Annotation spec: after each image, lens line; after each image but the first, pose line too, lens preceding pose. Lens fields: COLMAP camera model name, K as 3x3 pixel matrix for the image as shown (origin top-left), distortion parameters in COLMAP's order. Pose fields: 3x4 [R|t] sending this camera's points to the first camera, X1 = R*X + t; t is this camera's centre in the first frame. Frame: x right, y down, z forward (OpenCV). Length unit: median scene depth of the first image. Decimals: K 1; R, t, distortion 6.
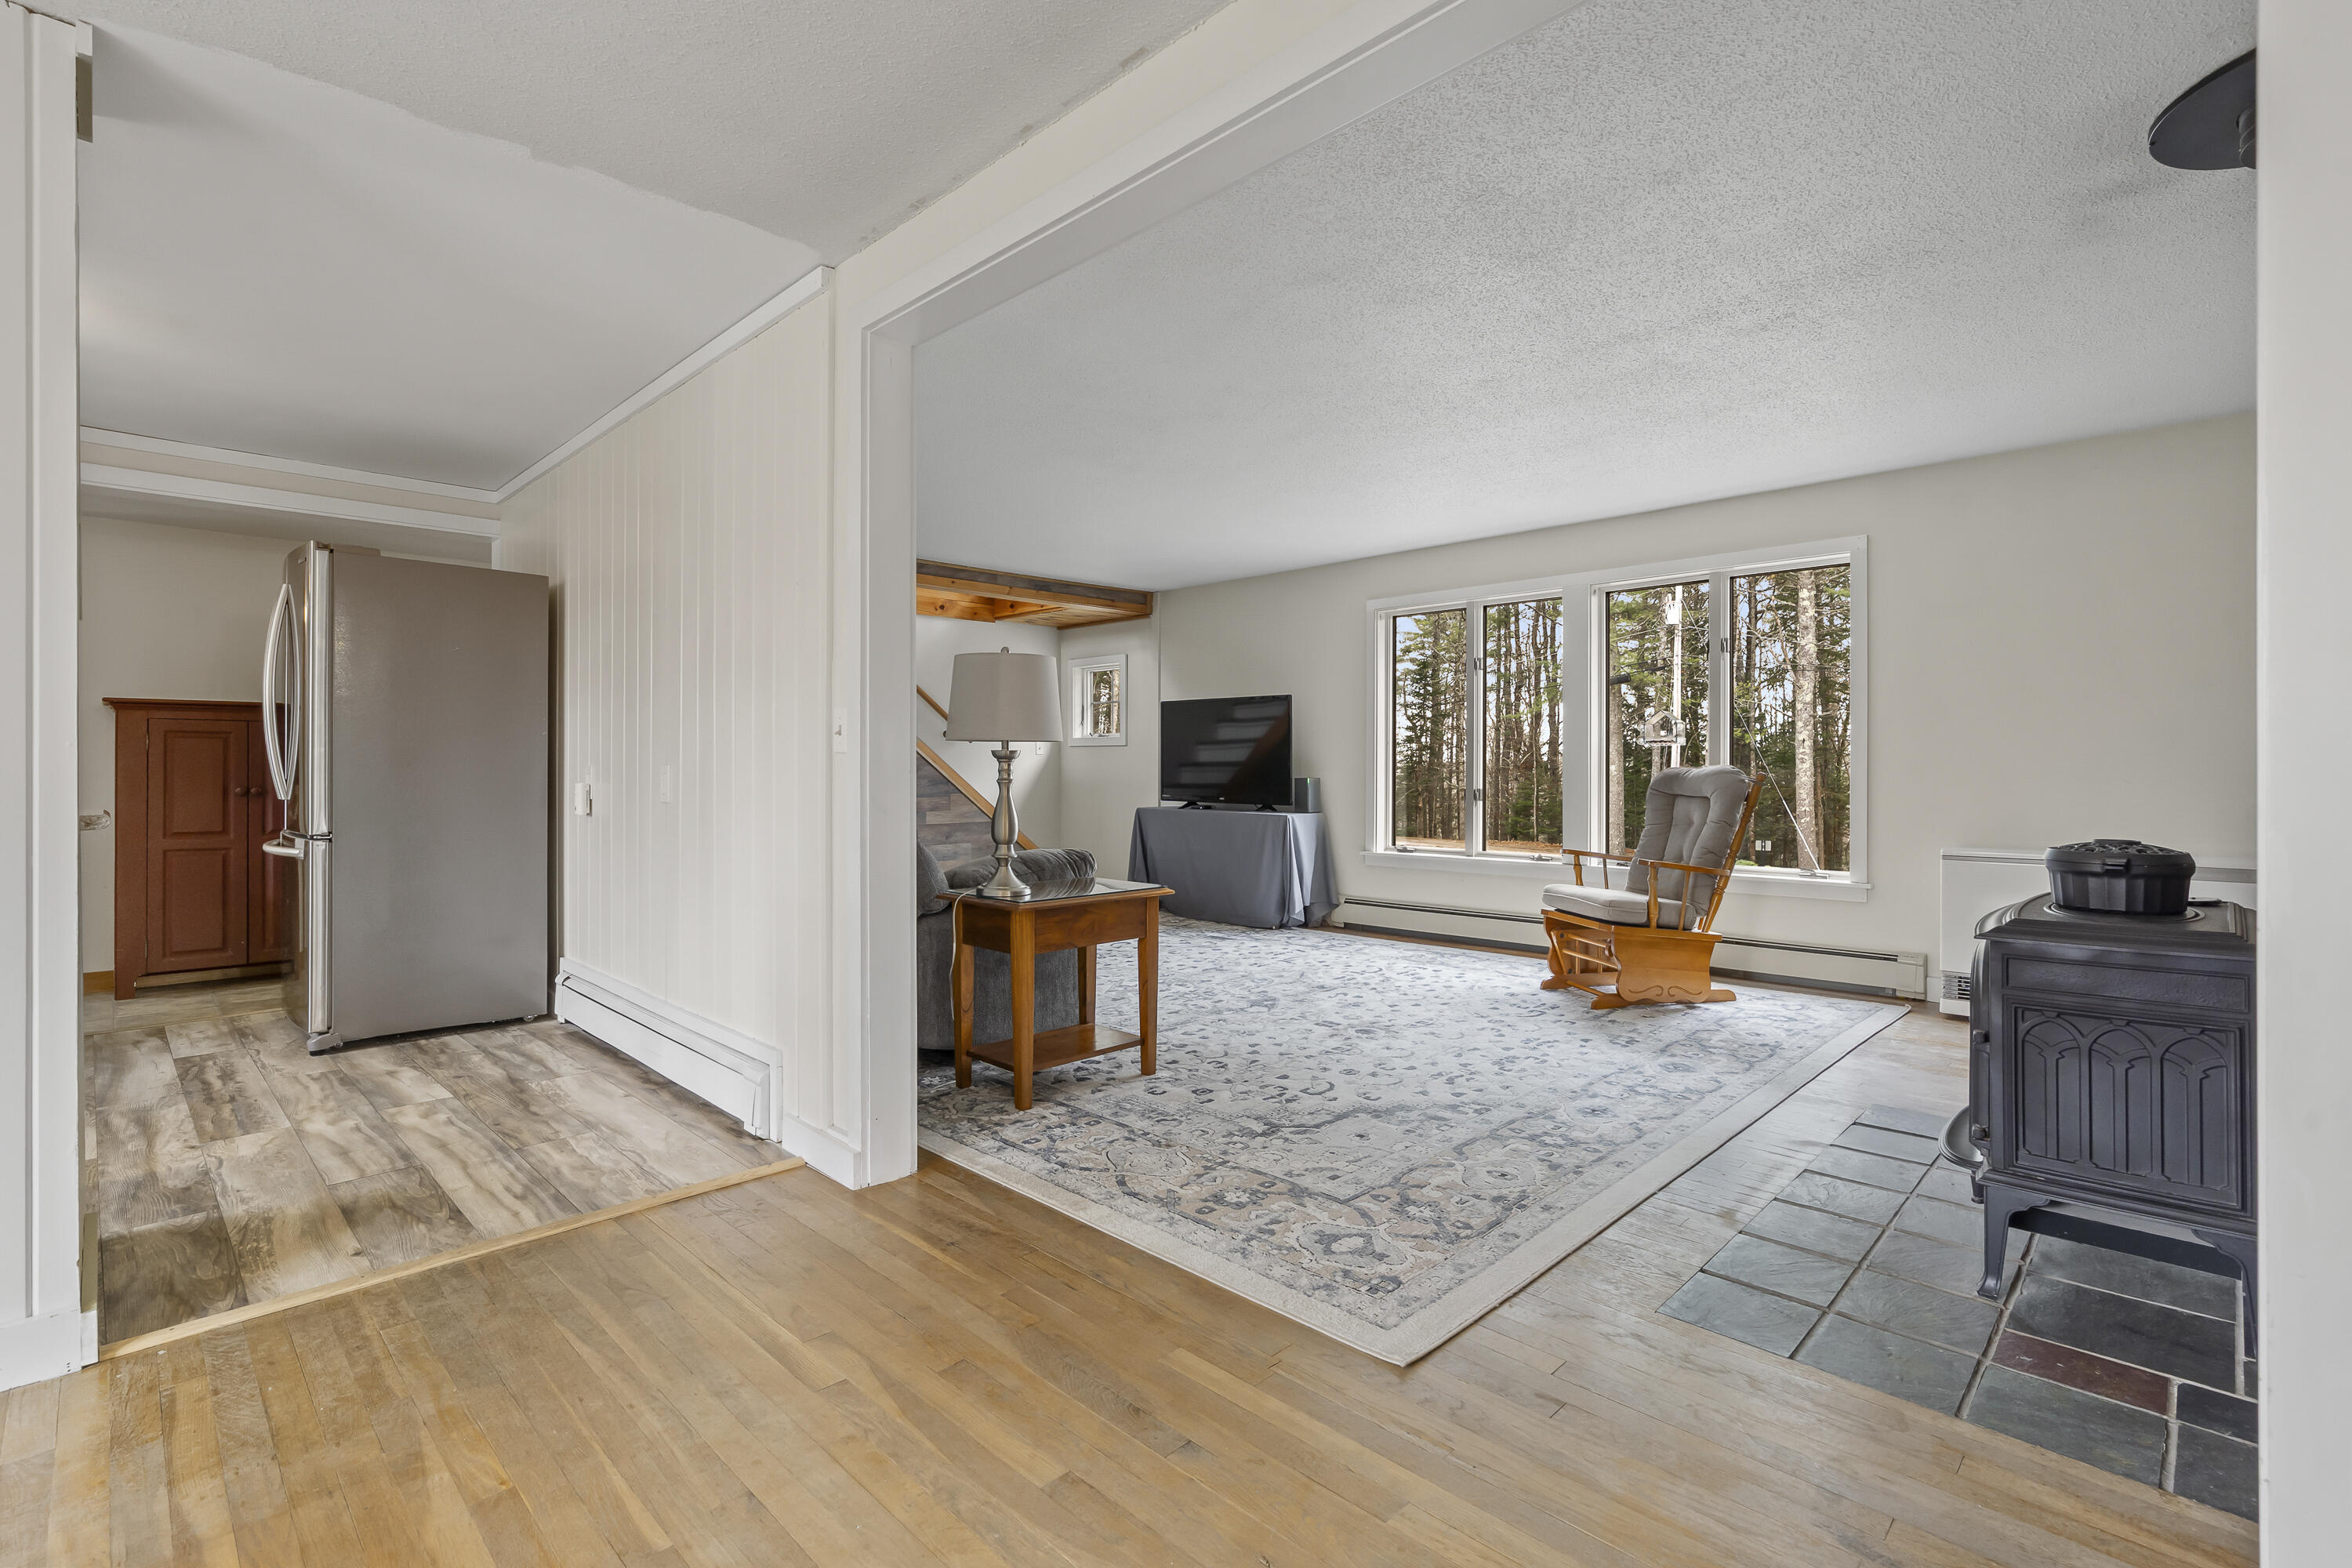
lens RADIAL K [[1063.2, 0, 1174.4], [0, 1063.2, 774.9], [0, 0, 1]] dist [-0.008999, 0.000469]
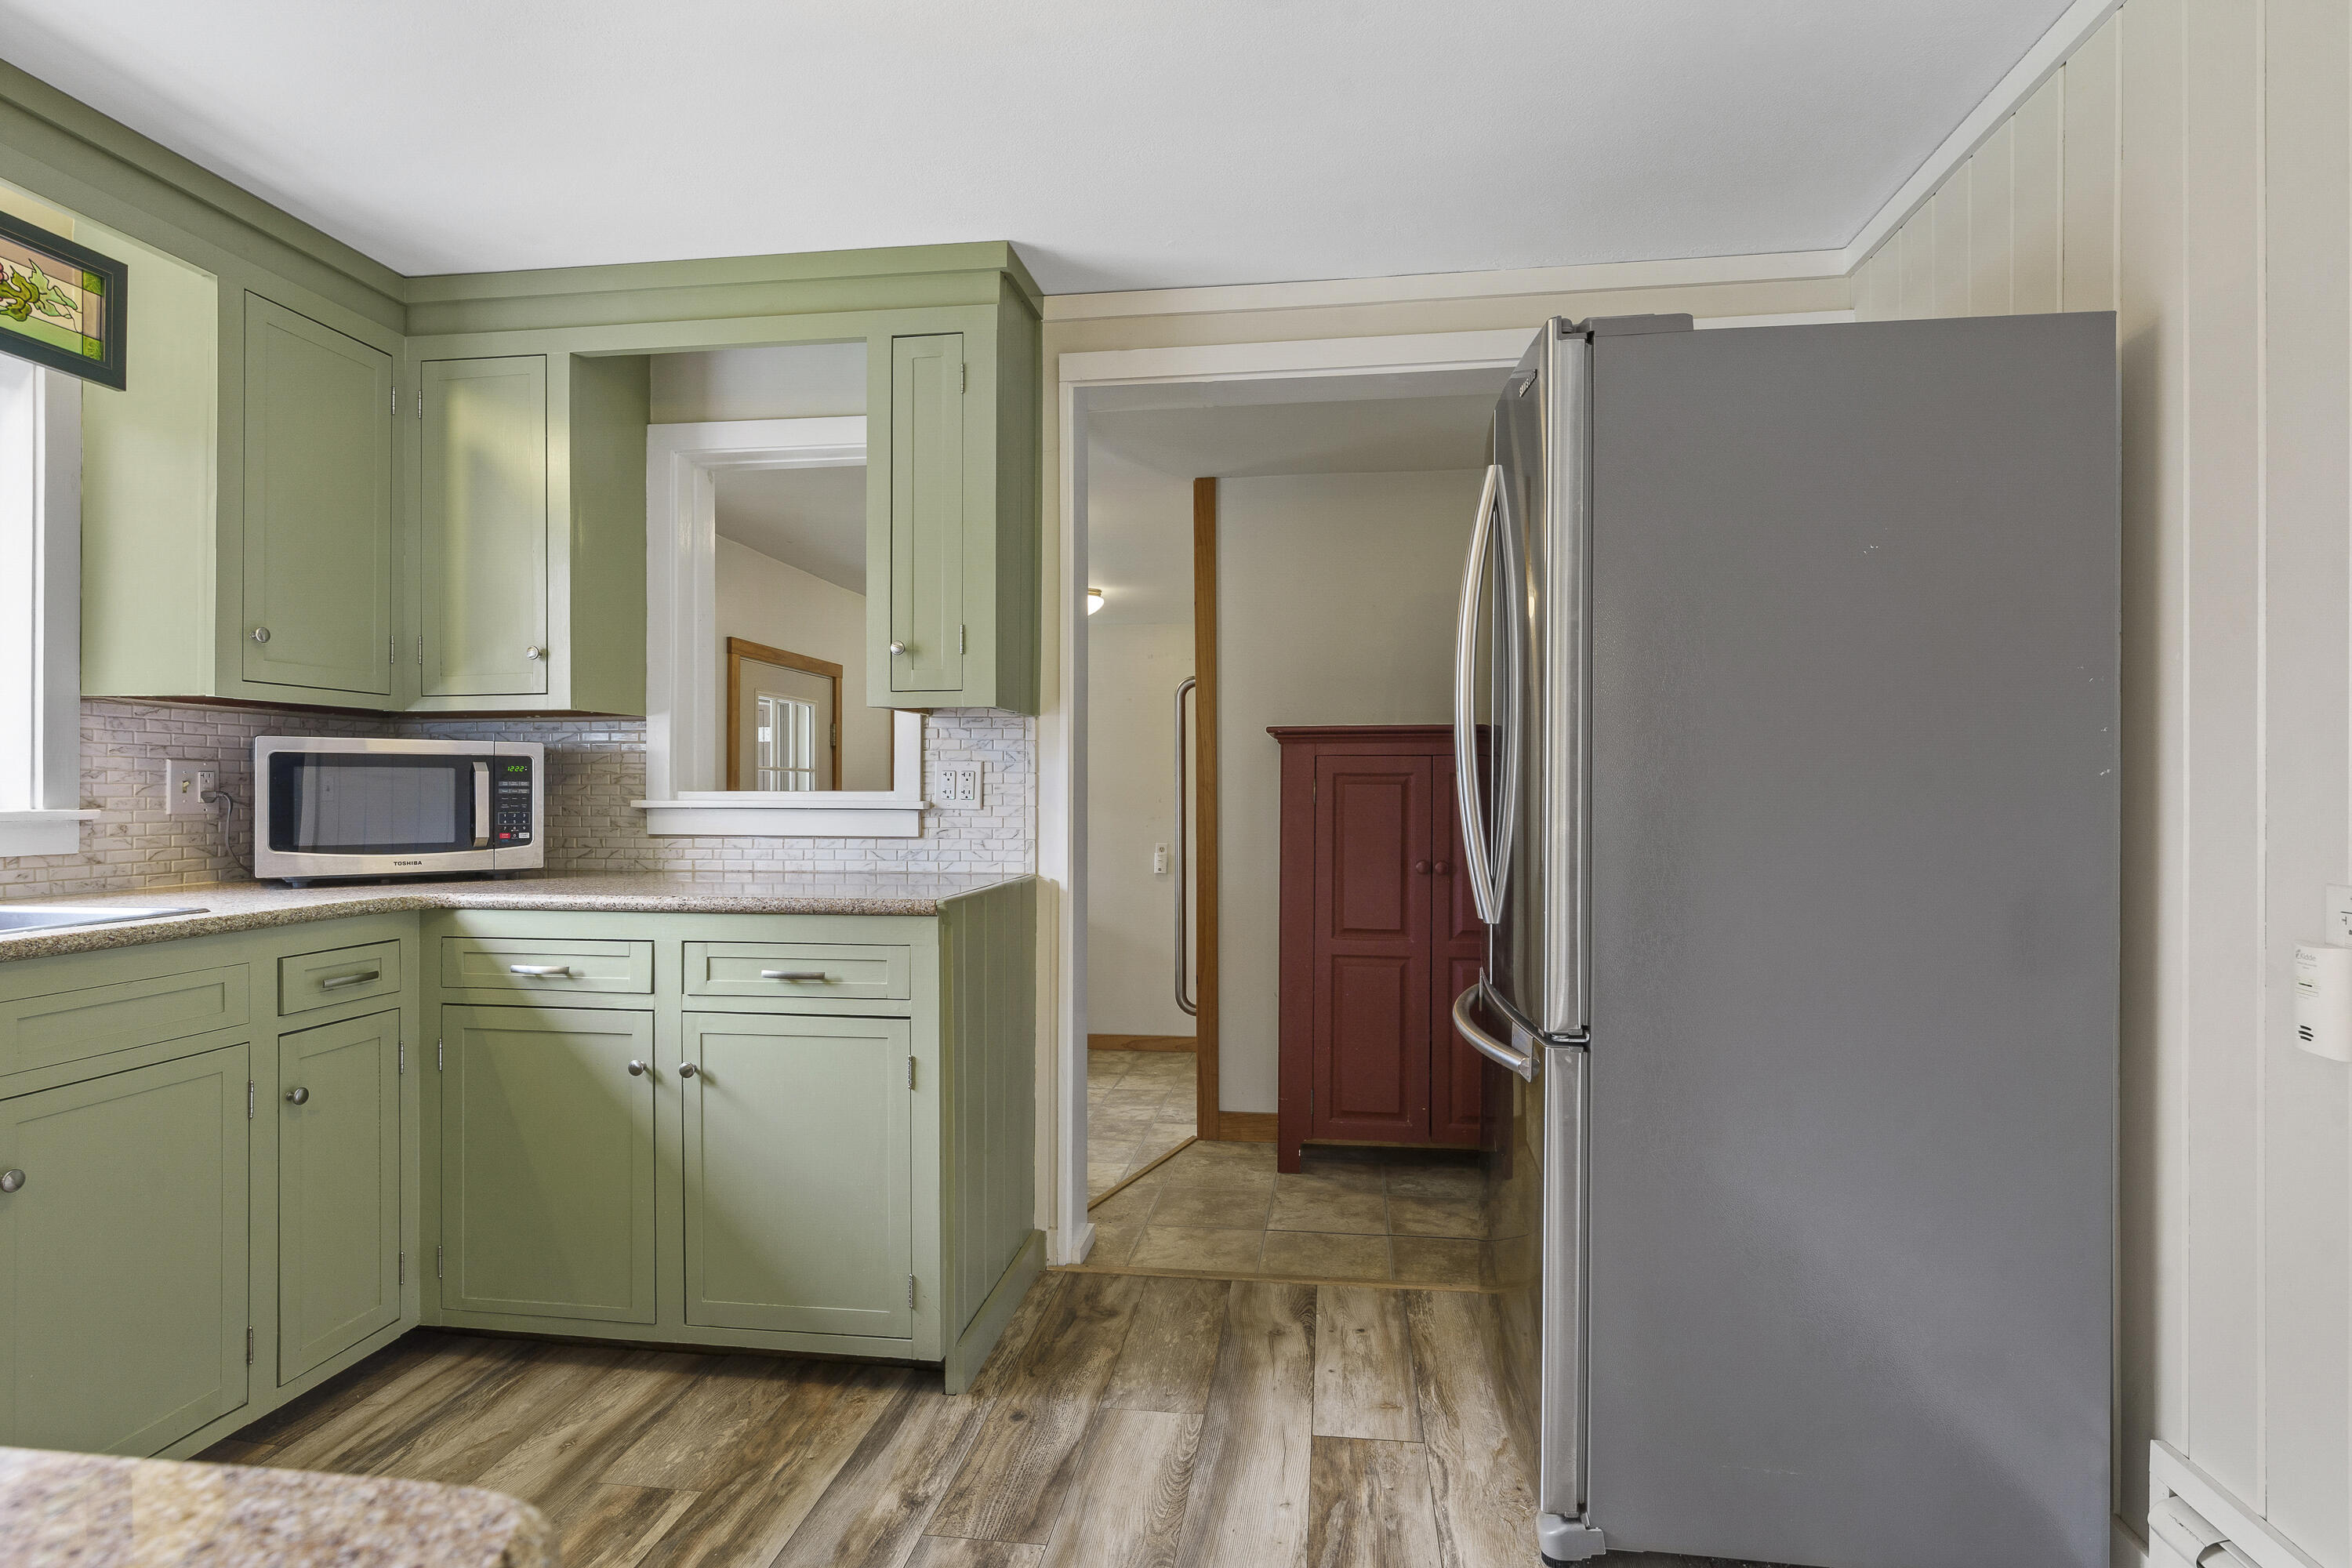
lens RADIAL K [[1199.3, 0, 1177.4], [0, 1199.3, 789.9], [0, 0, 1]] dist [0.000218, -0.000037]
pose [[0.599090, -0.004515, -0.800669, -0.502085], [-0.000739, 0.999981, -0.006192, -0.034109], [0.800681, 0.004302, 0.599075, 0.572170]]
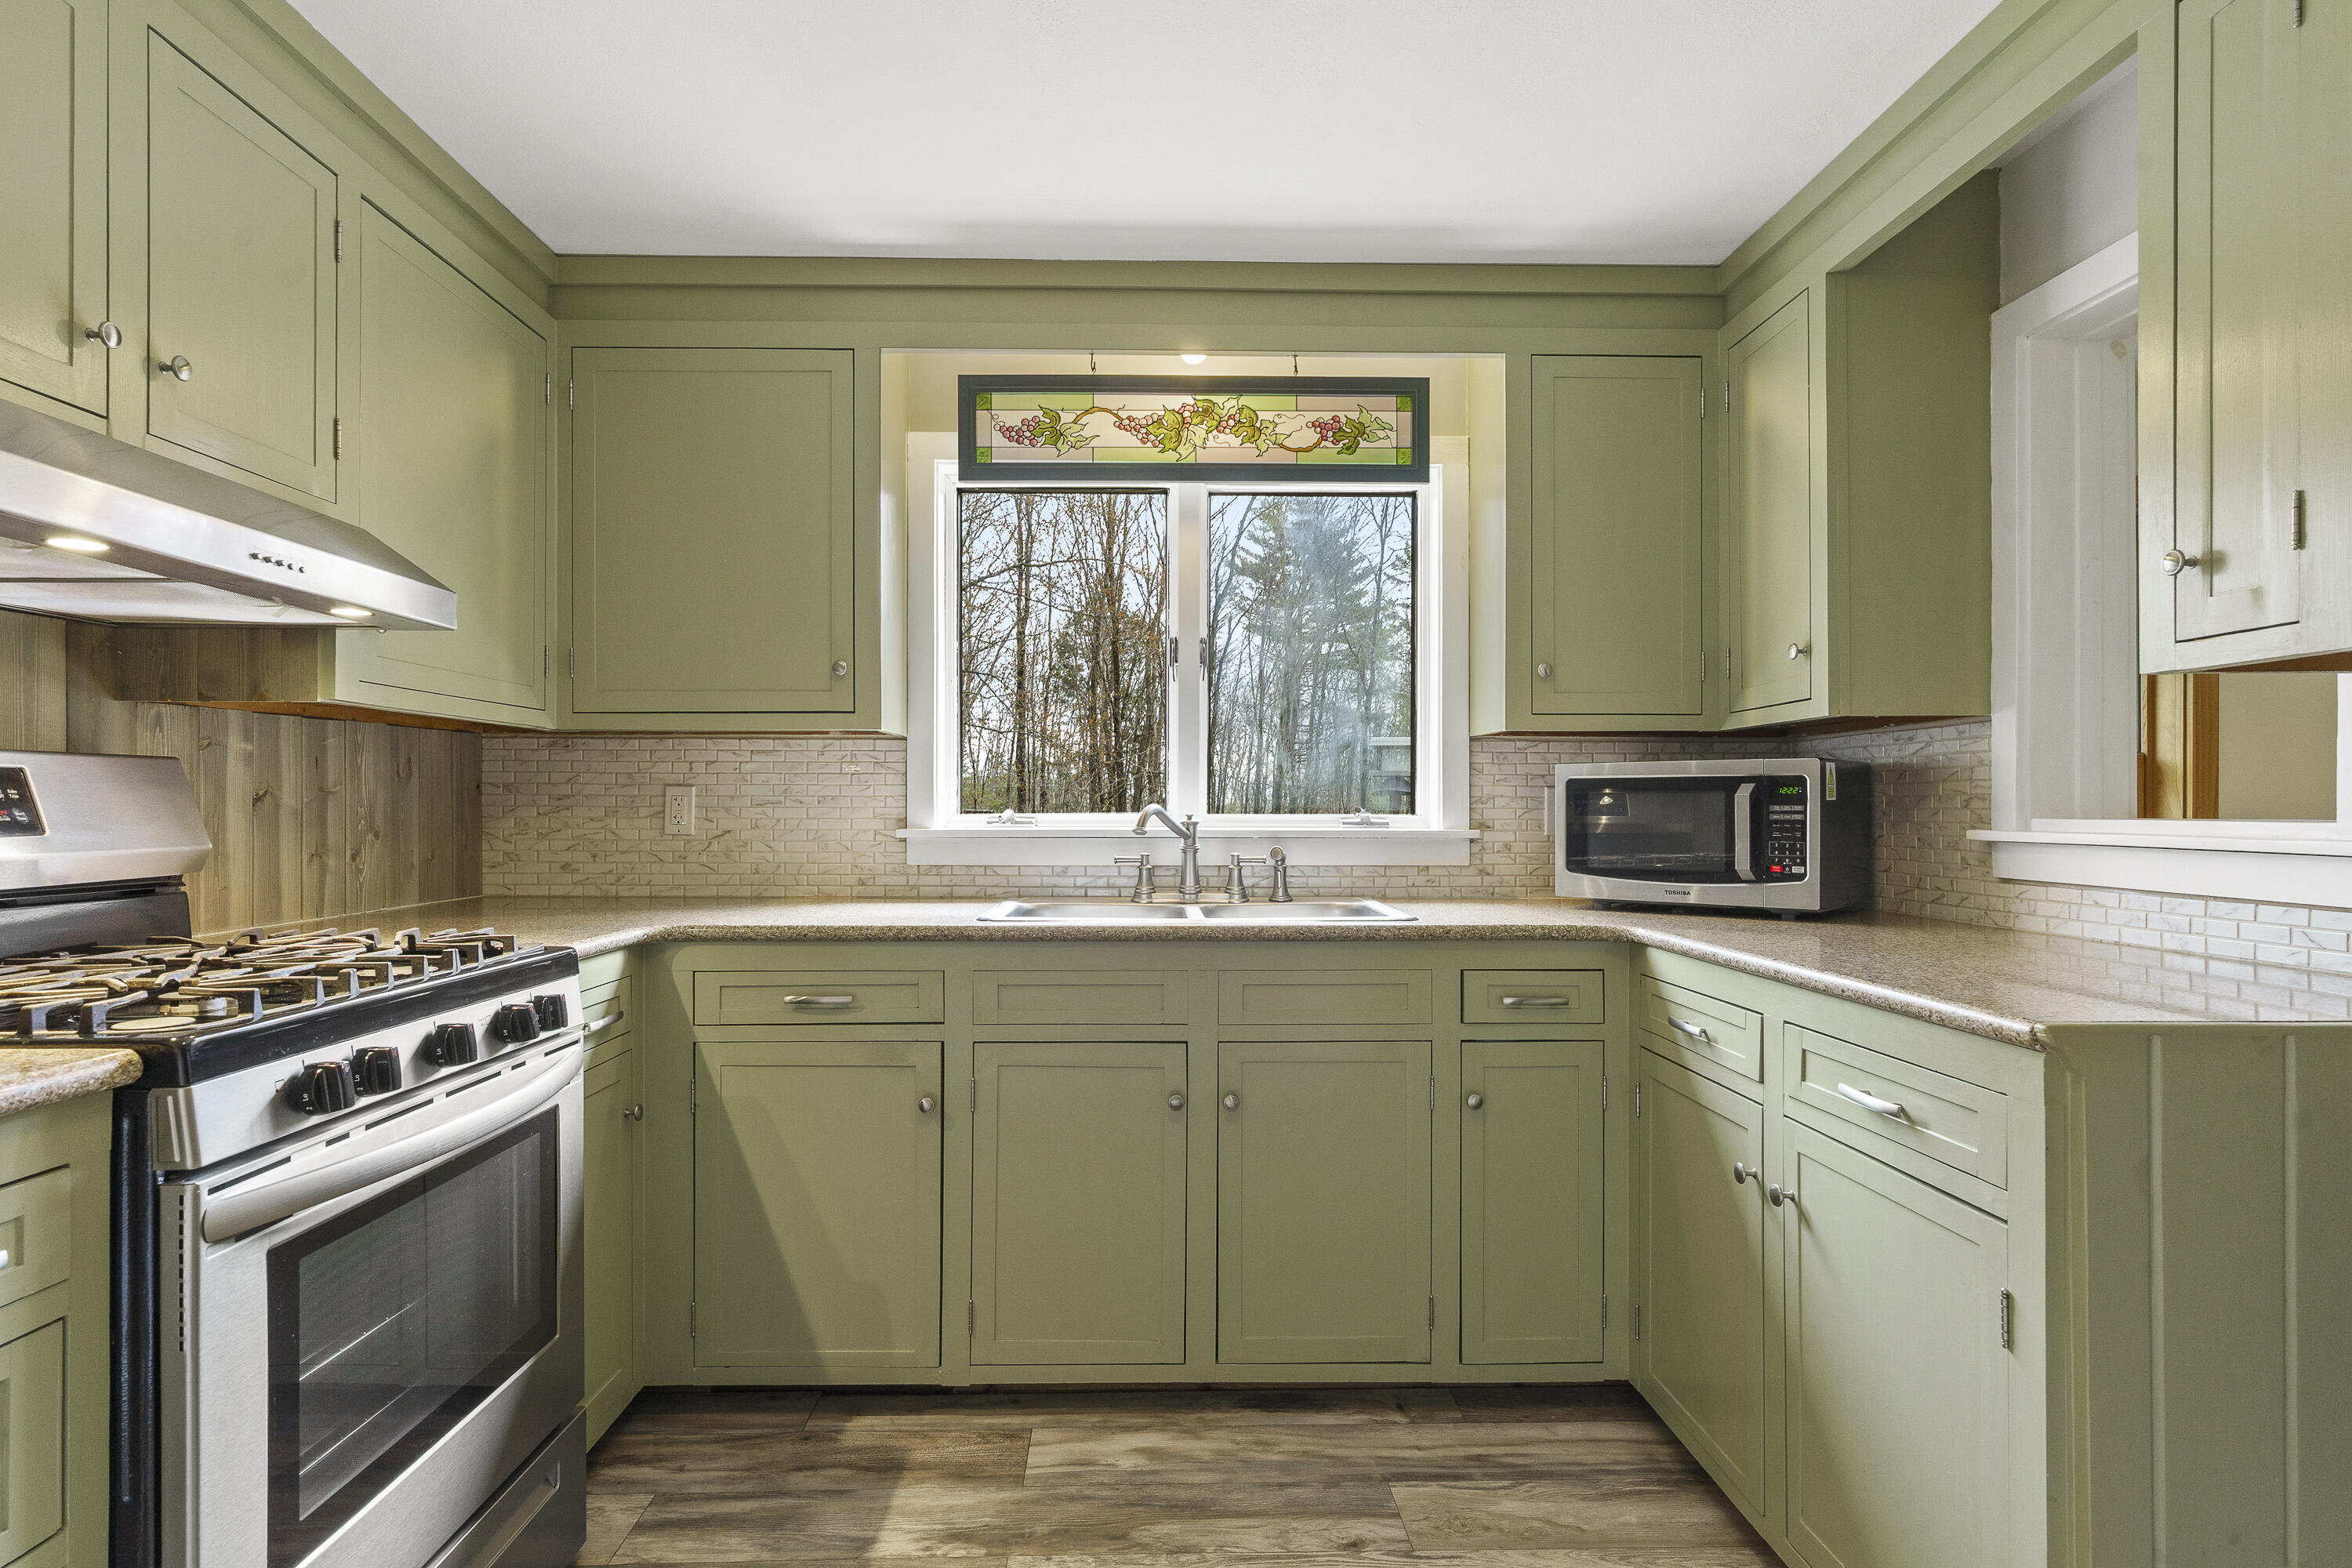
lens RADIAL K [[1244.3, 0, 1173.5], [0, 1244.3, 809.3], [0, 0, 1]] dist [-0.000337, 0.000099]
pose [[-0.693685, -0.005001, -0.720262, -0.641155], [-0.008058, 0.999967, 0.000818, -0.039341], [0.720234, 0.006371, -0.693702, 0.893816]]
